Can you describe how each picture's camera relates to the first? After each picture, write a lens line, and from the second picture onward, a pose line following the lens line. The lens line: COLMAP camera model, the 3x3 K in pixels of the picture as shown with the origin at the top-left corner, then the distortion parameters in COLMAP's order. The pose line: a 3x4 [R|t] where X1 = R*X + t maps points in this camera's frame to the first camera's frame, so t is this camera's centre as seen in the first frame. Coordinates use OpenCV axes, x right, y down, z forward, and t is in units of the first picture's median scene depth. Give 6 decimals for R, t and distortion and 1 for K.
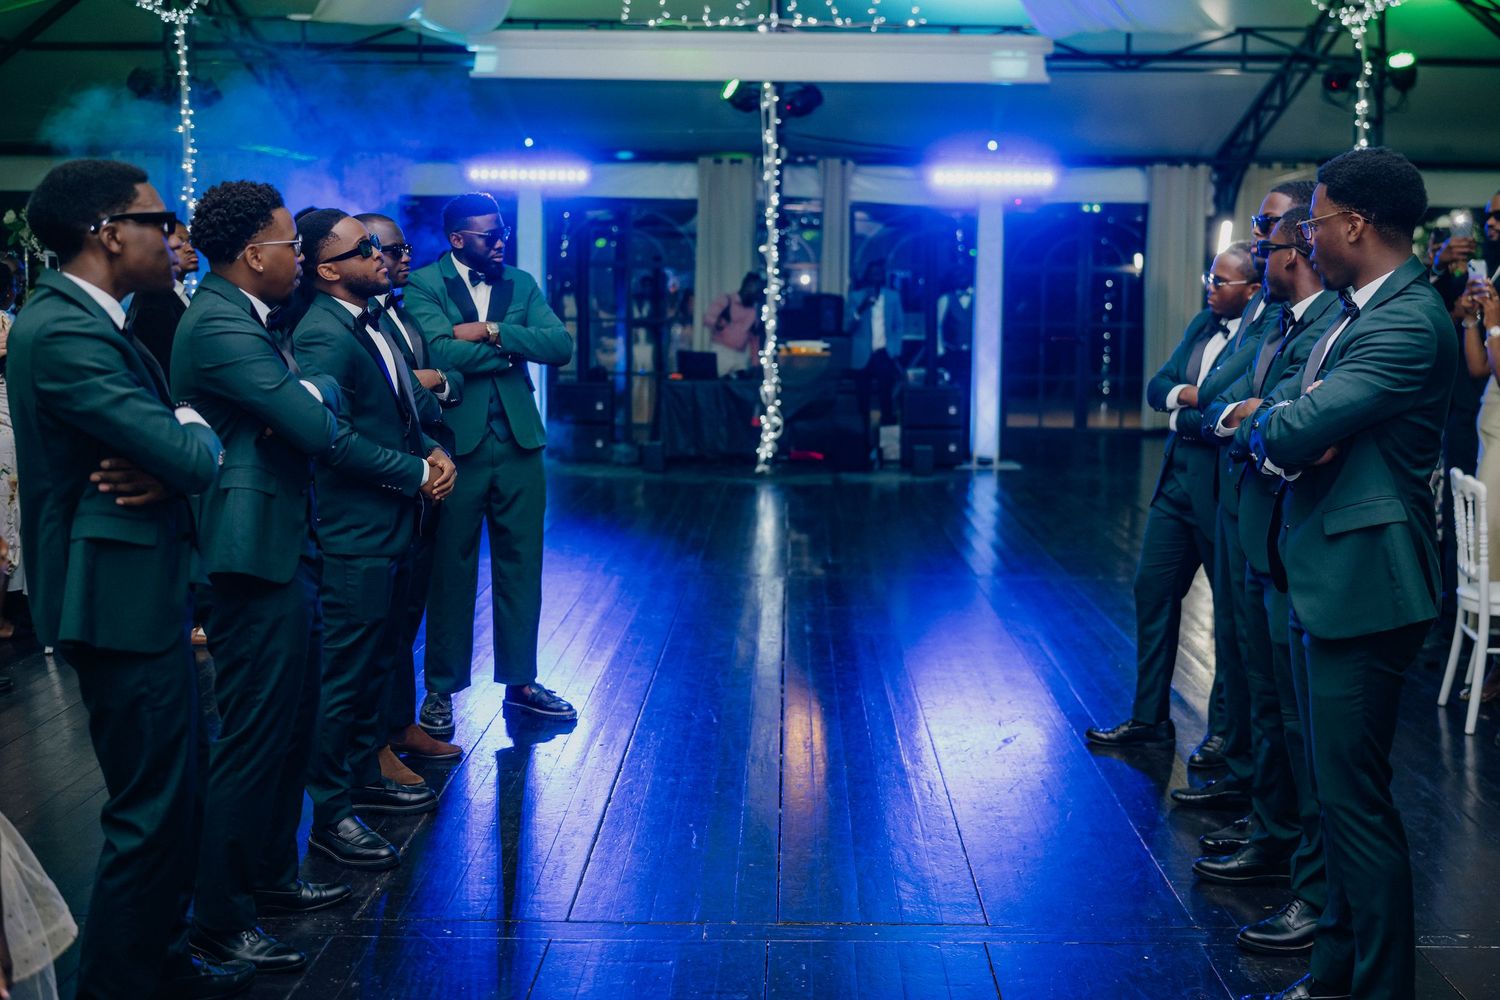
lens RADIAL K [[1641.8, 0, 788.9], [0, 1641.8, 462.7], [0, 0, 1]] dist [-0.002961, 0.000000]
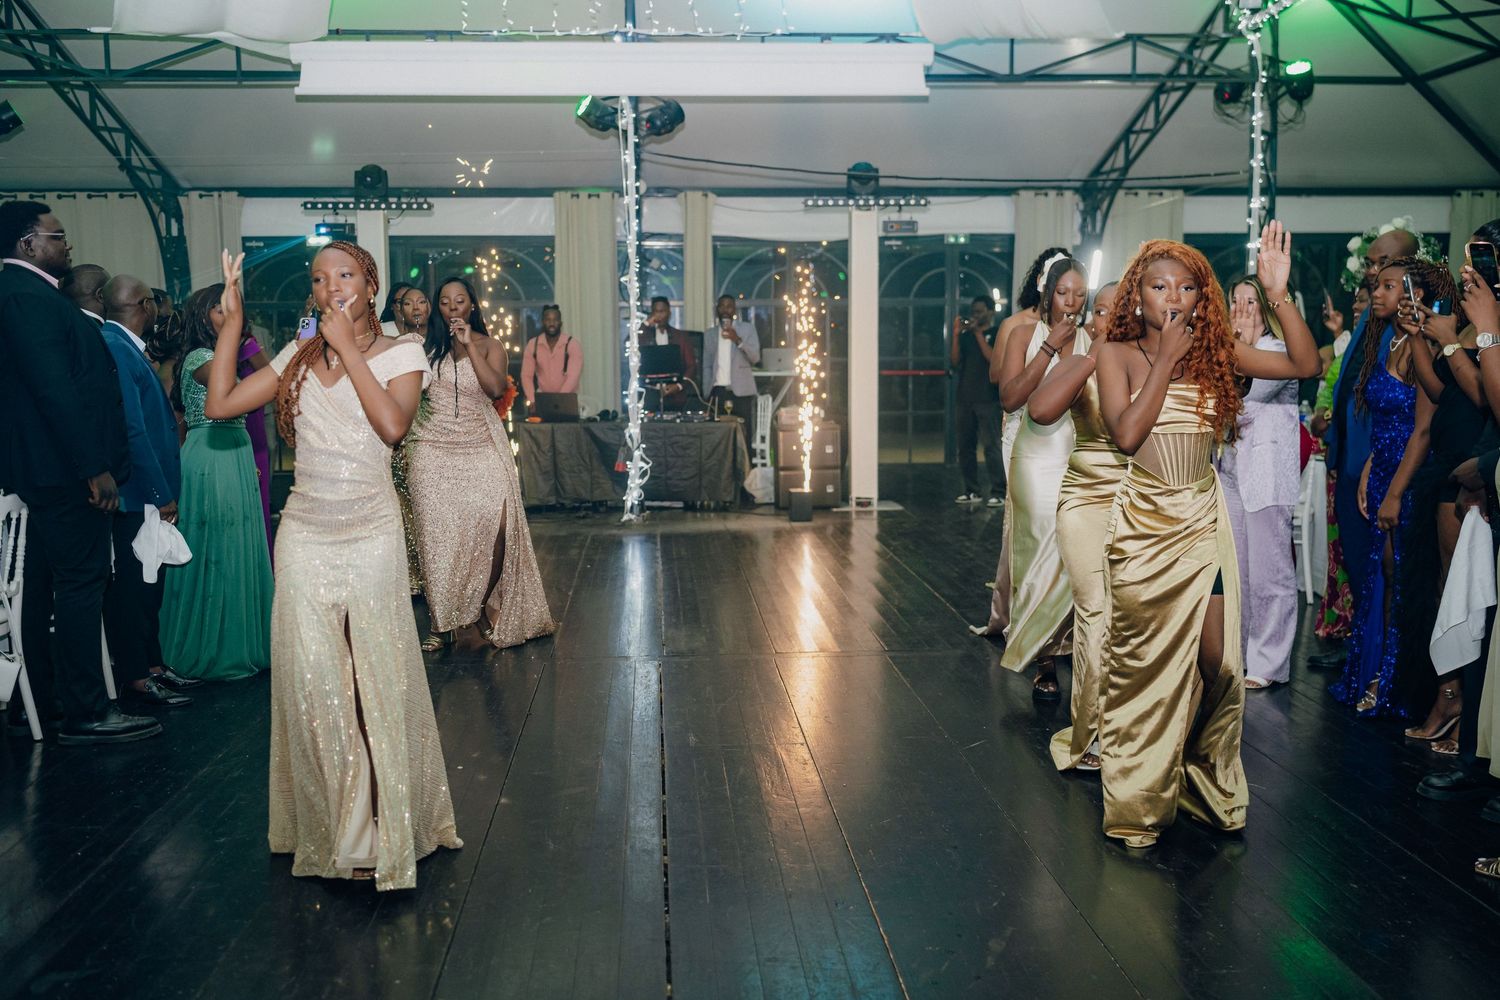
lens RADIAL K [[1515.1, 0, 722.1], [0, 1515.1, 487.3], [0, 0, 1]] dist [0.001927, 0.000000]
pose [[0.998536, -0.022864, 0.049017, -0.004766], [0.023160, 0.999717, -0.005480, -0.007669], [-0.048878, 0.006607, 0.998783, 0.148593]]
